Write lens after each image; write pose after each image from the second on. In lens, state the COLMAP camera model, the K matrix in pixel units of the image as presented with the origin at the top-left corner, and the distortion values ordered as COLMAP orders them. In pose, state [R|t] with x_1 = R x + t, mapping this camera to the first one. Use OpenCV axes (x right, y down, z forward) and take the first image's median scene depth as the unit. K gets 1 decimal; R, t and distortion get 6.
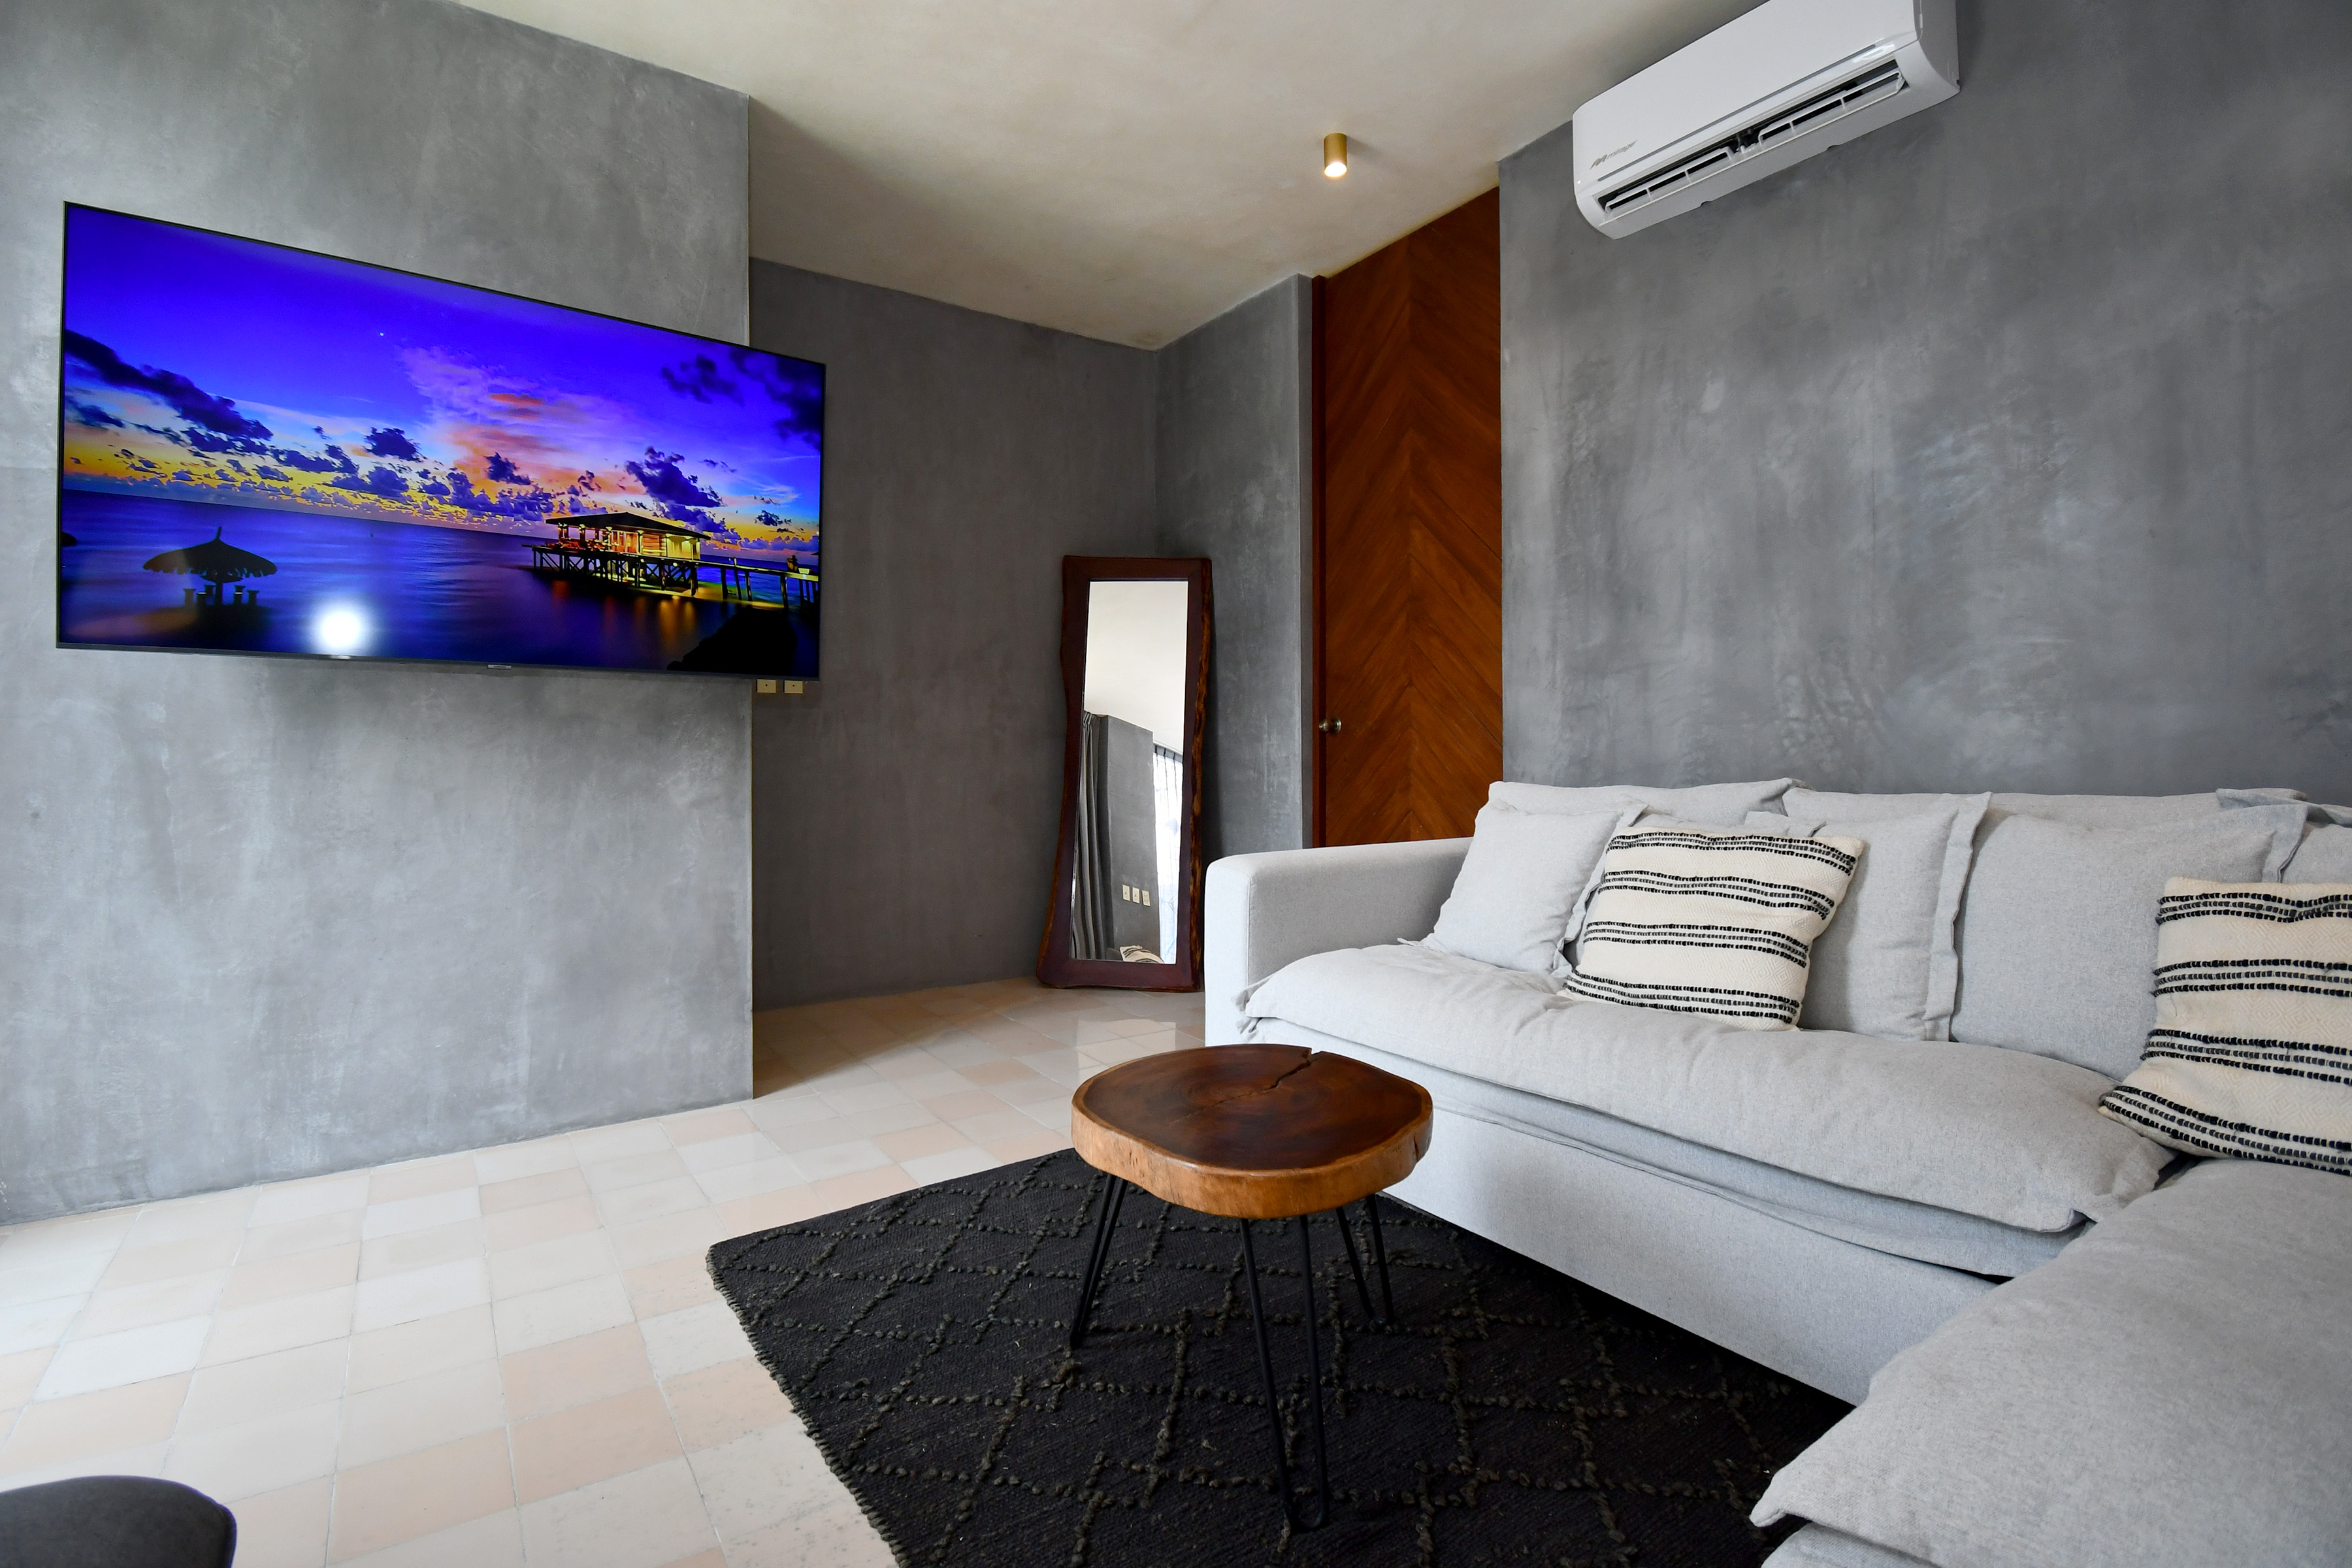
lens RADIAL K [[1096.6, 0, 1167.7], [0, 1096.6, 742.1], [0, 0, 1]] dist [0.022206, -0.032146]
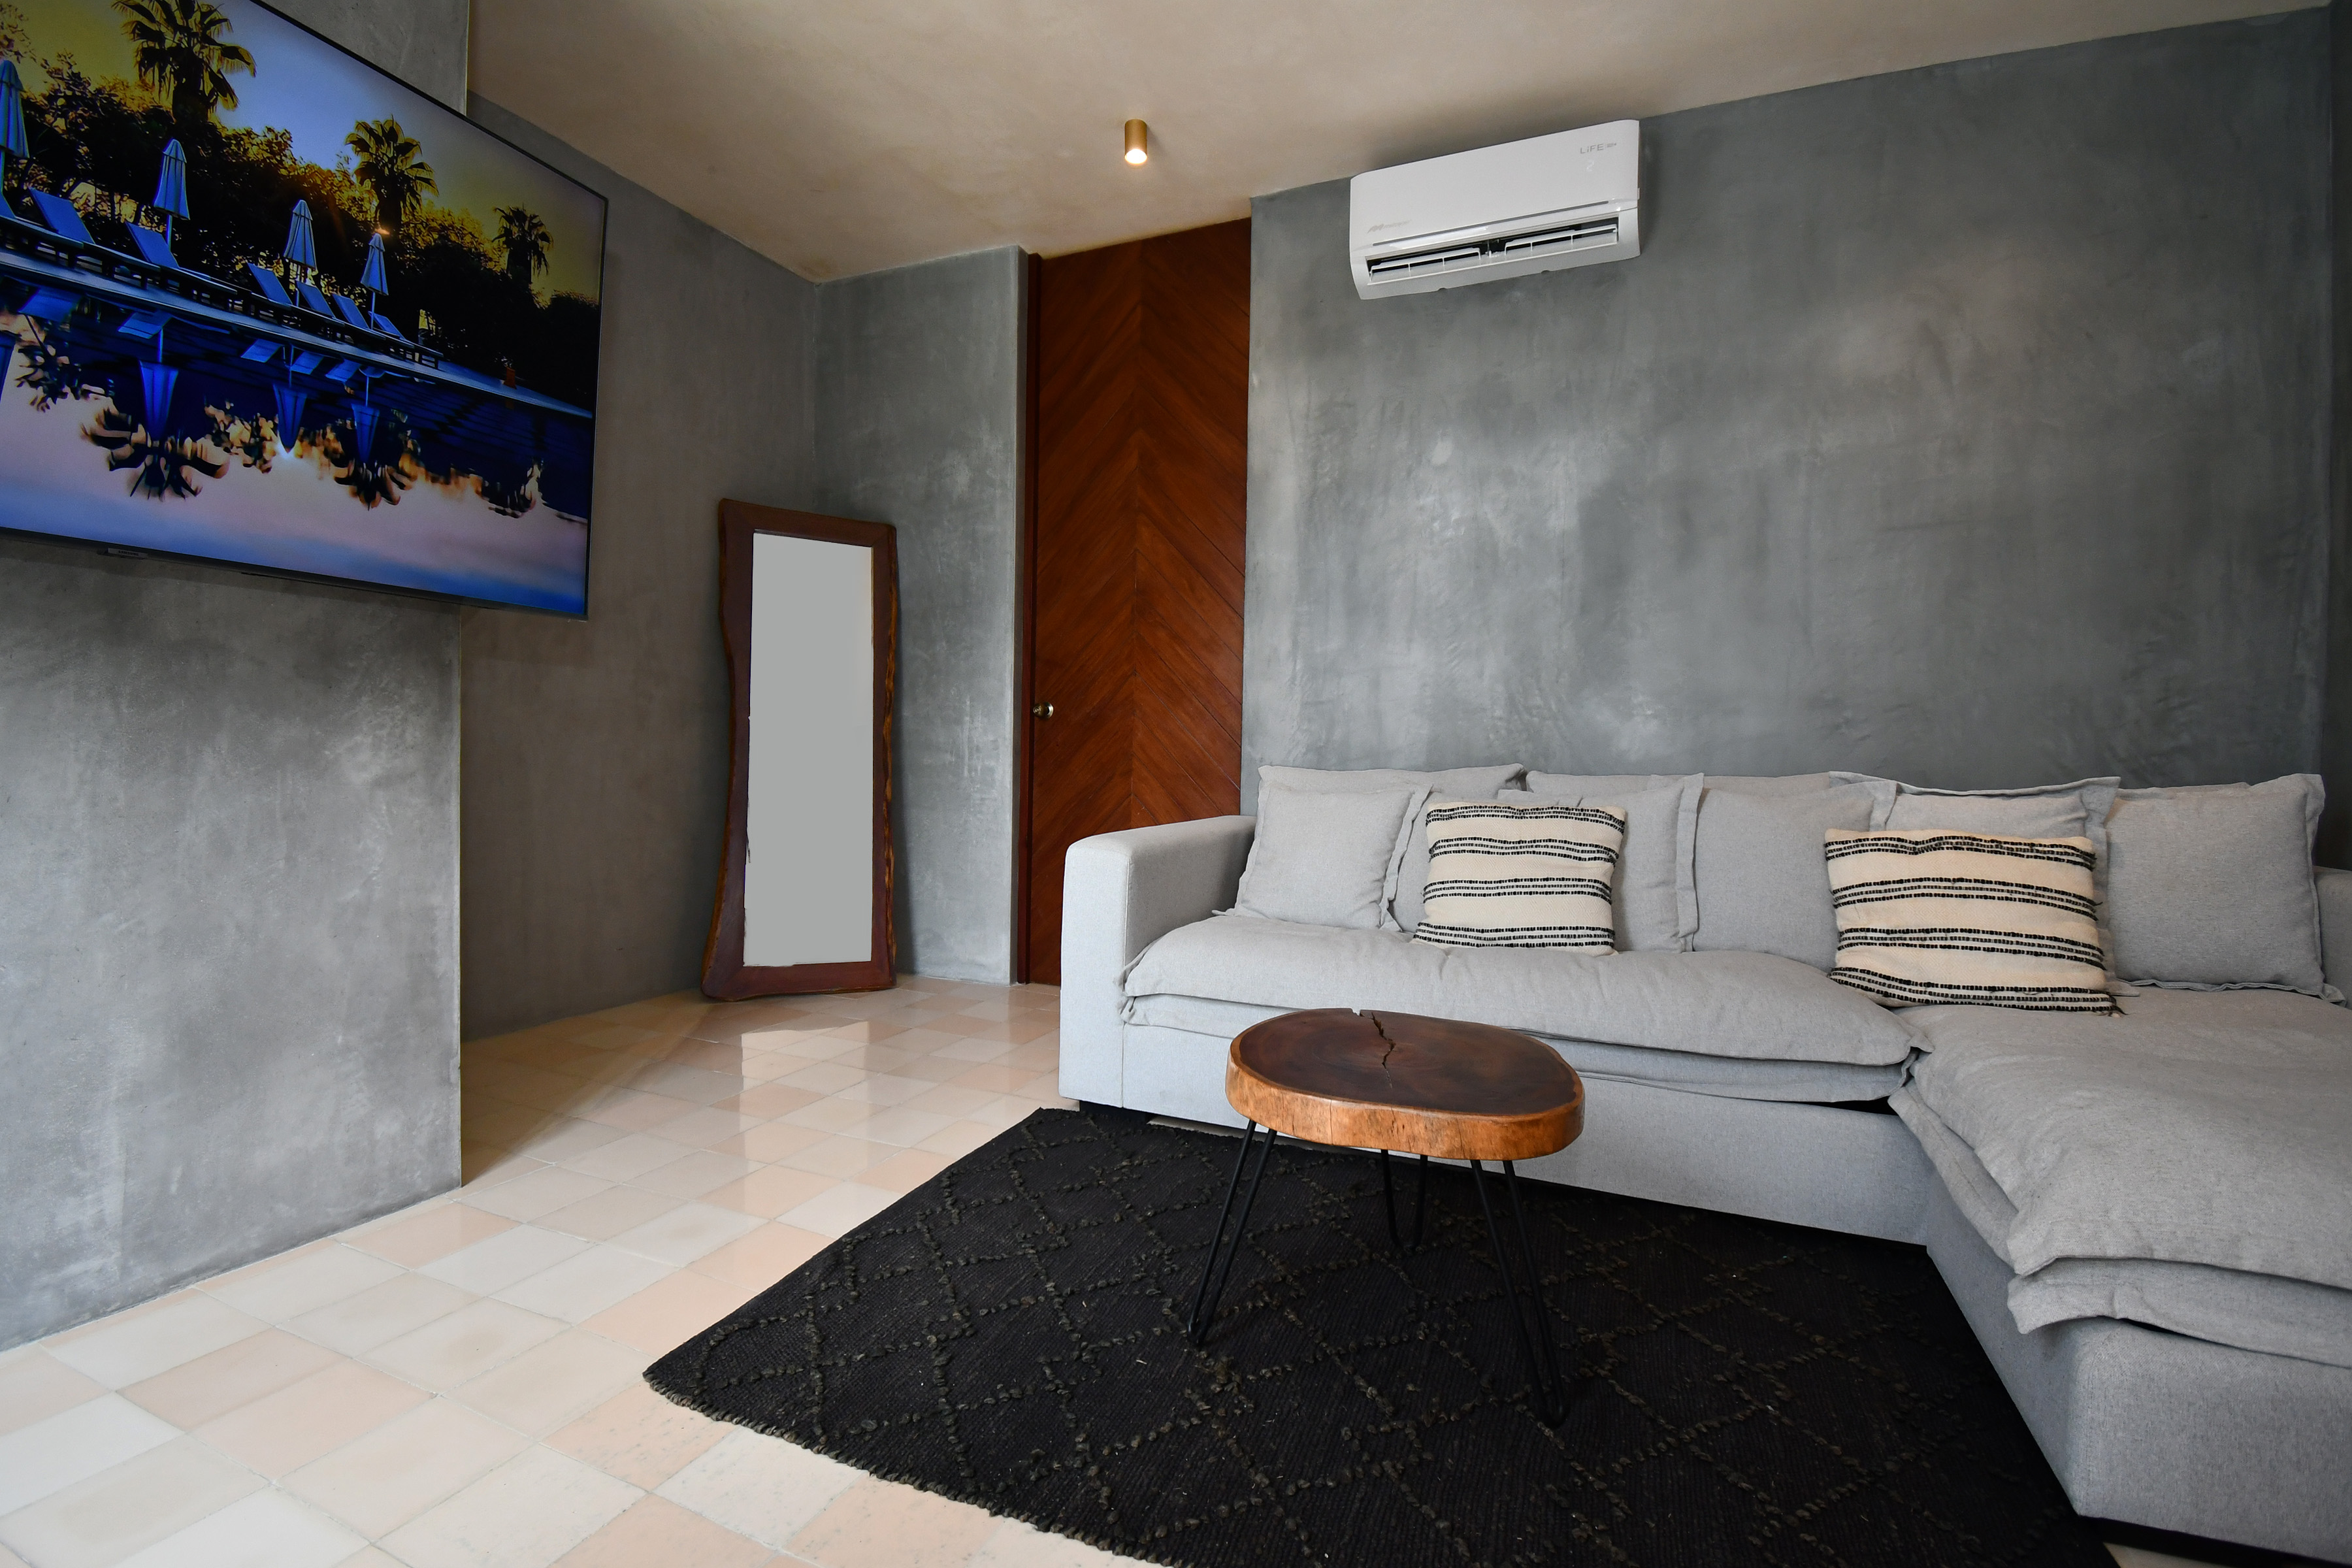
lens RADIAL K [[1050.3, 0, 1201.4], [0, 1050.3, 774.0], [0, 0, 1]] dist [0.019446, -0.025303]
pose [[0.832669, 0.007575, 0.553719, -0.387176], [-0.026680, 0.999294, 0.026449, 0.020451], [-0.553128, -0.036796, 0.832283, 0.169943]]
